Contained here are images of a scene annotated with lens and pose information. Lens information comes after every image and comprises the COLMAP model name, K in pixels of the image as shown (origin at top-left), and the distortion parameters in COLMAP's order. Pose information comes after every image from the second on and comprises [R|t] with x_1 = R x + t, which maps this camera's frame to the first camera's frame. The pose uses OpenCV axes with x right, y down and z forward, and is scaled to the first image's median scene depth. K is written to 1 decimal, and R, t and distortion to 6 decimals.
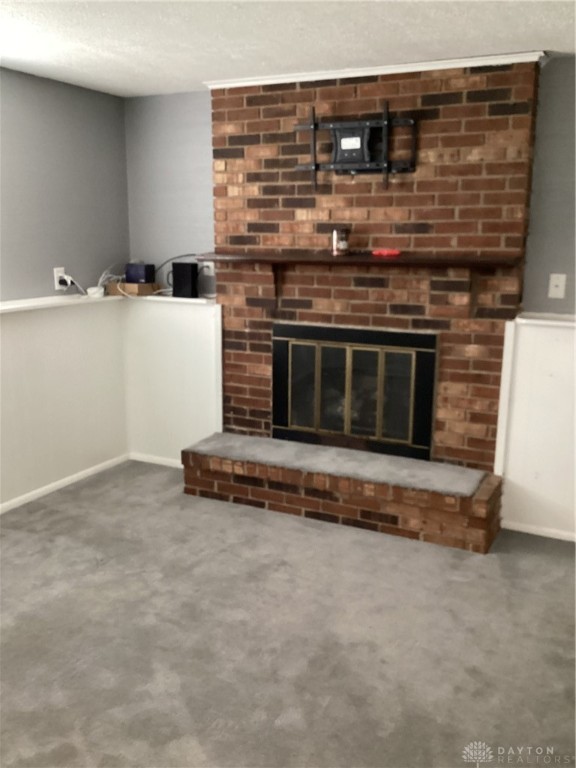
lens RADIAL K [[701.1, 0, 289.8], [0, 701.1, 398.2], [0, 0, 1]] dist [0.127692, -0.238923]
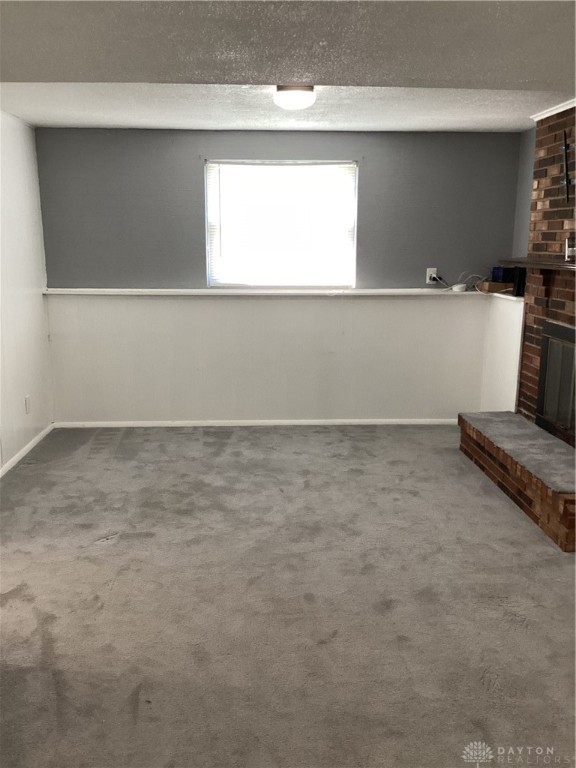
lens RADIAL K [[701.1, 0, 289.8], [0, 701.1, 398.2], [0, 0, 1]] dist [0.127692, -0.238923]
pose [[0.491897, 0.186106, -0.850530, 0.782444], [-0.199021, 0.975058, 0.098251, -0.017198], [0.847601, 0.120944, 0.516667, 0.086525]]
